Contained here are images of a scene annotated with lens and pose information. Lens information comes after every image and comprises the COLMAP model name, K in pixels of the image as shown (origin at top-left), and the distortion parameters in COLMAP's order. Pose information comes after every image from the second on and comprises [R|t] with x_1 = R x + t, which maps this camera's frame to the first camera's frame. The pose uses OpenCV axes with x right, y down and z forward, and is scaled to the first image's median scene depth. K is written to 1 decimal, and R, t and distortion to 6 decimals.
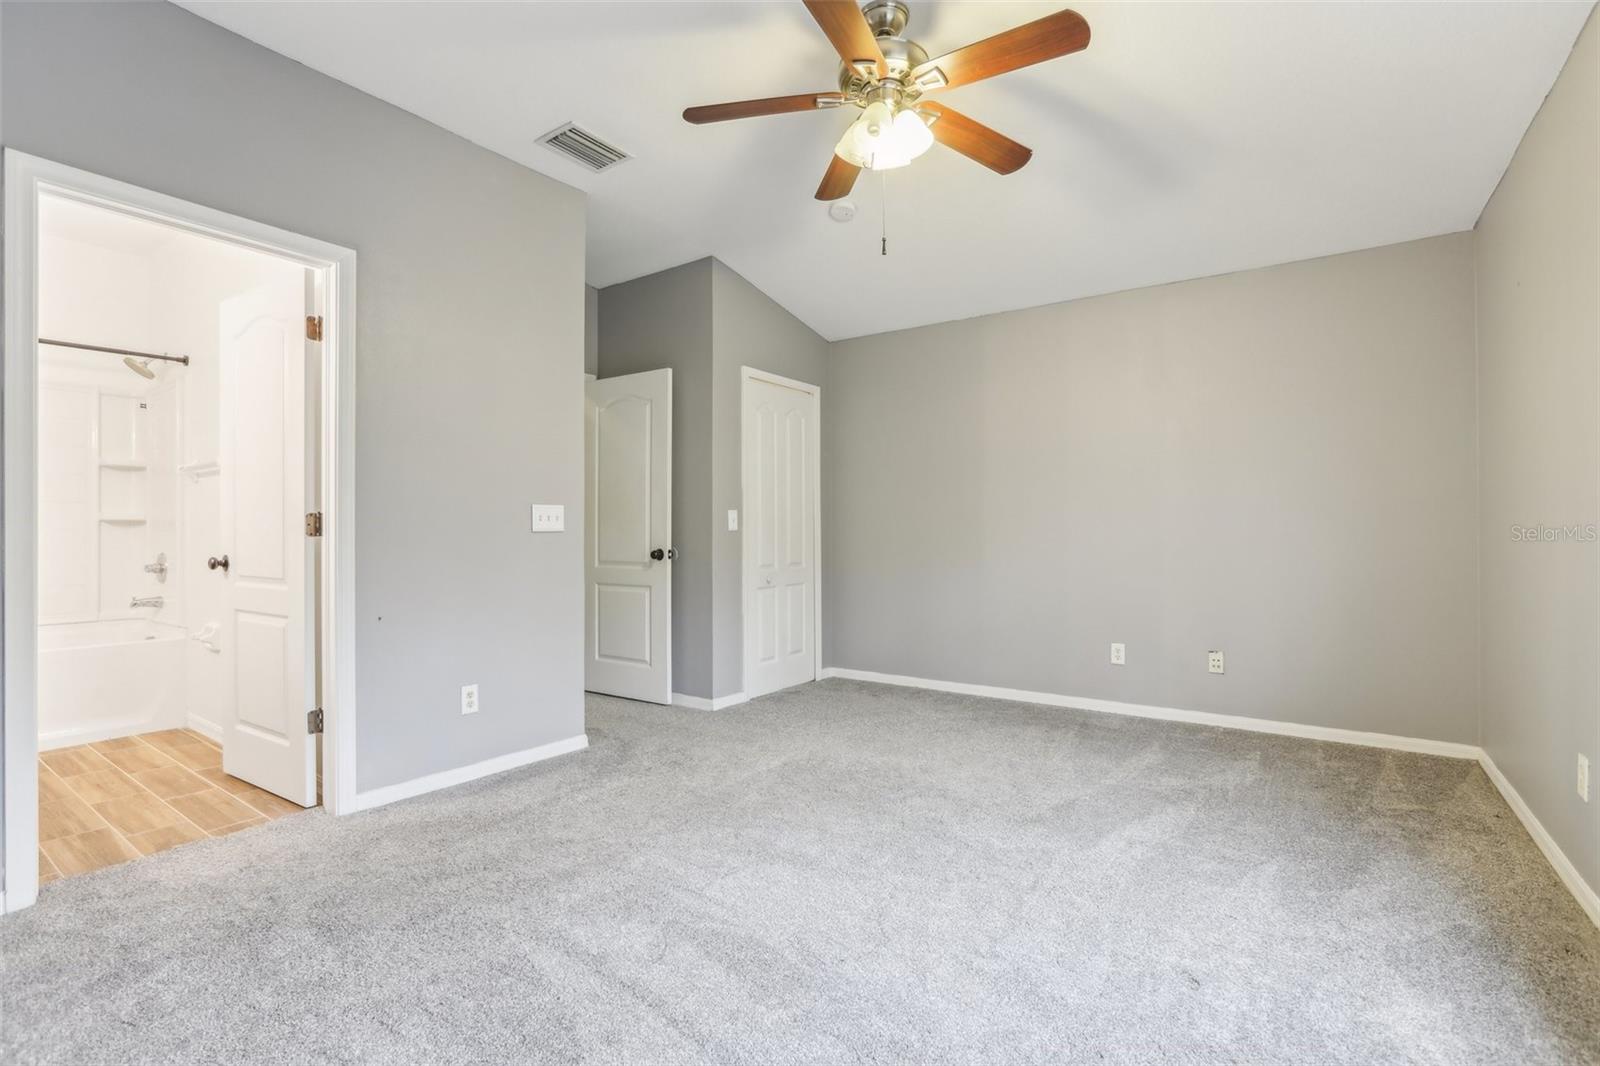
lens RADIAL K [[732.3, 0, 798.3], [0, 732.3, 536.0], [0, 0, 1]] dist [-0.047748, 0.025704]
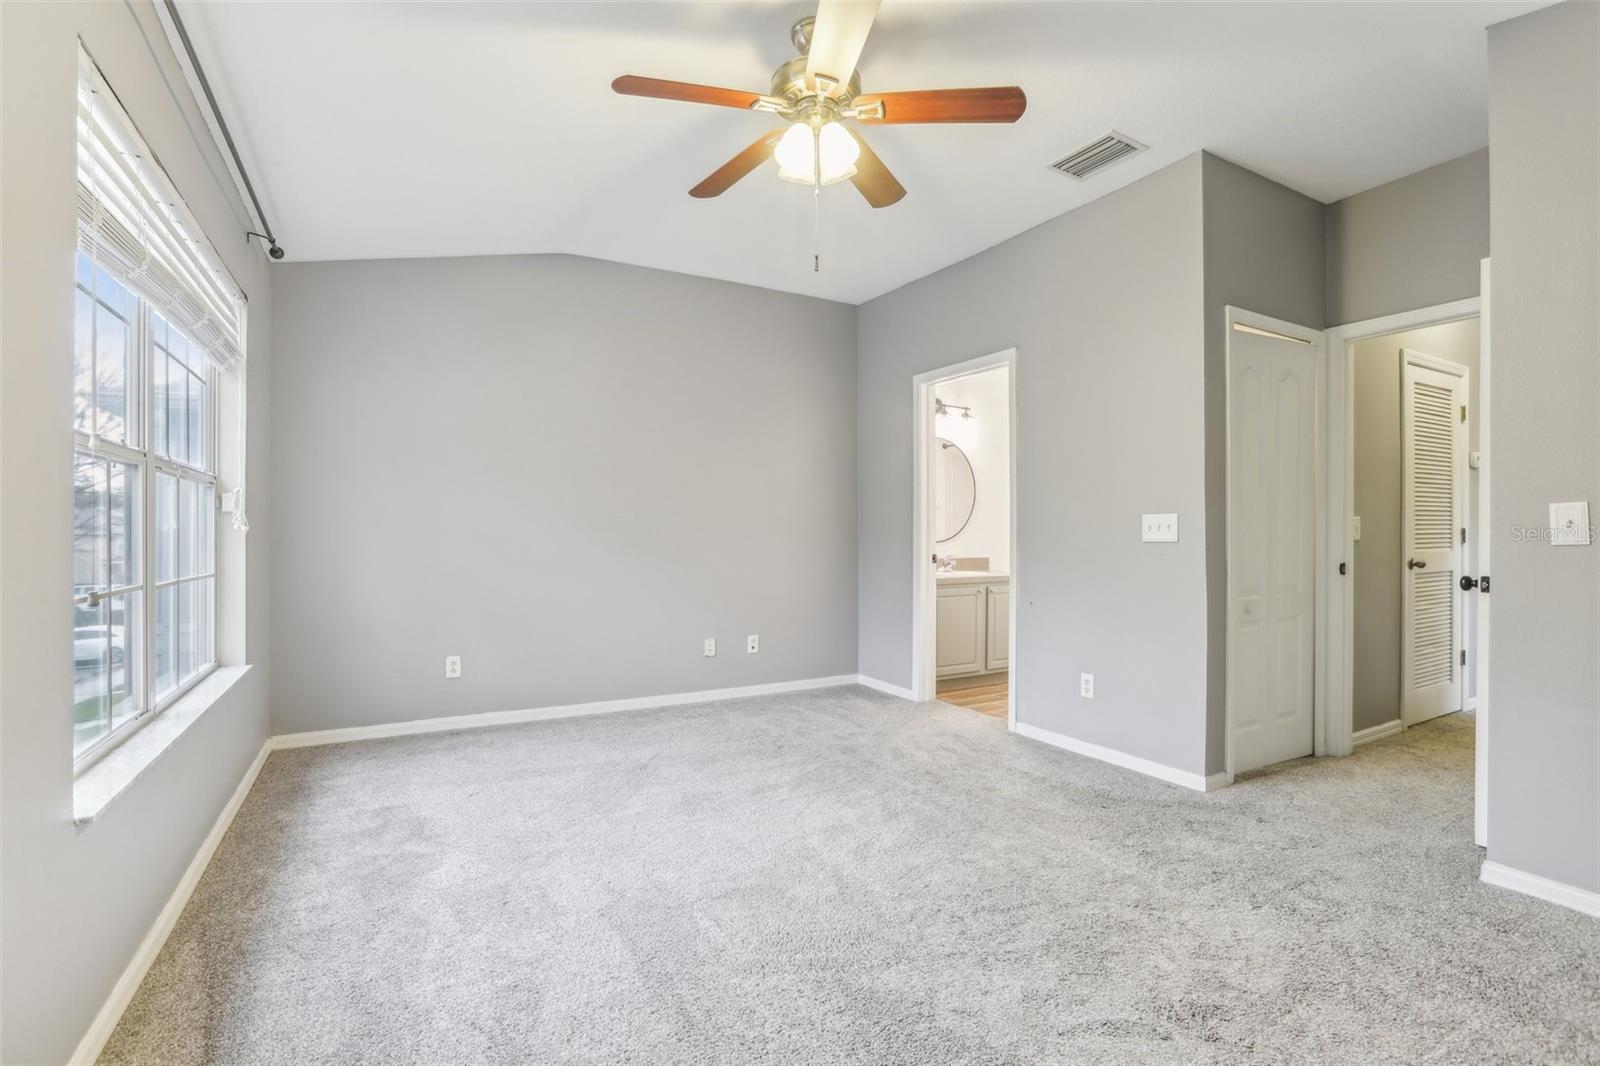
lens RADIAL K [[732.3, 0, 798.3], [0, 732.3, 536.0], [0, 0, 1]] dist [-0.047748, 0.025704]
pose [[-0.430390, 0.003732, -0.902636, 0.791290], [0.000815, 0.999993, 0.003746, -0.019338], [0.902643, 0.000877, -0.430389, 1.076185]]
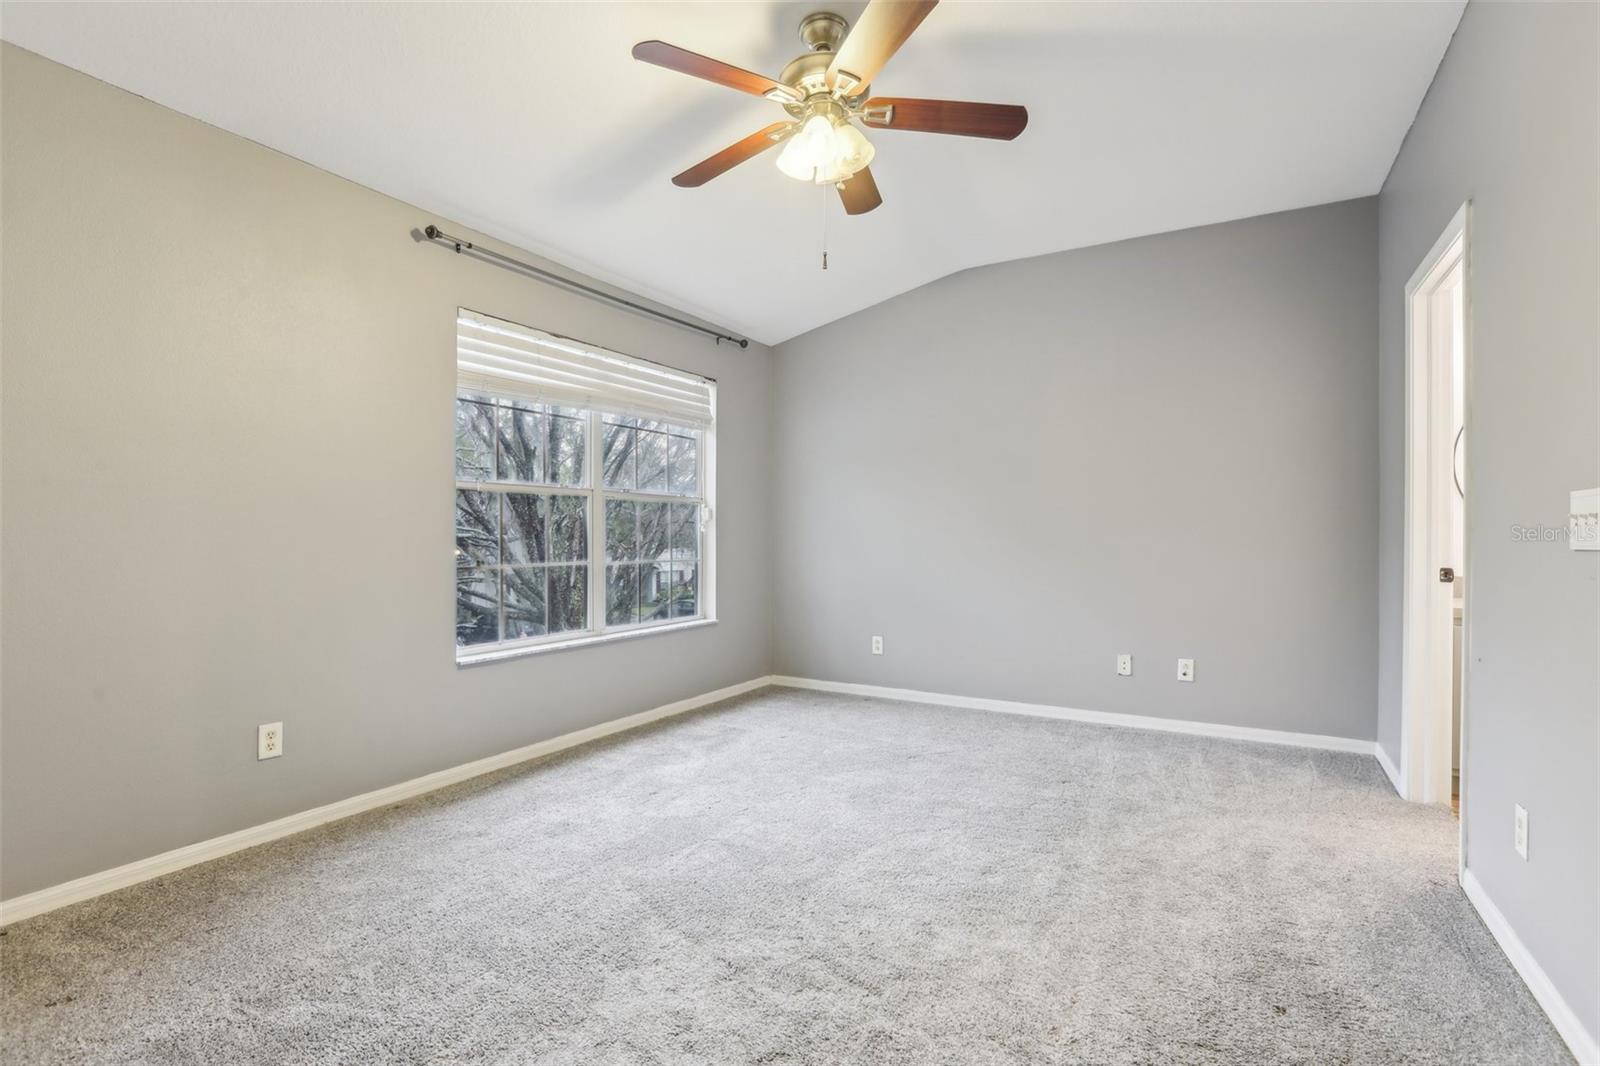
lens RADIAL K [[732.3, 0, 798.3], [0, 732.3, 536.0], [0, 0, 1]] dist [-0.047748, 0.025704]
pose [[-0.997219, 0.004296, -0.074403, 0.176812], [0.004280, 0.999991, 0.000371, -0.019816], [0.074404, 0.000051, -0.997228, 1.534996]]
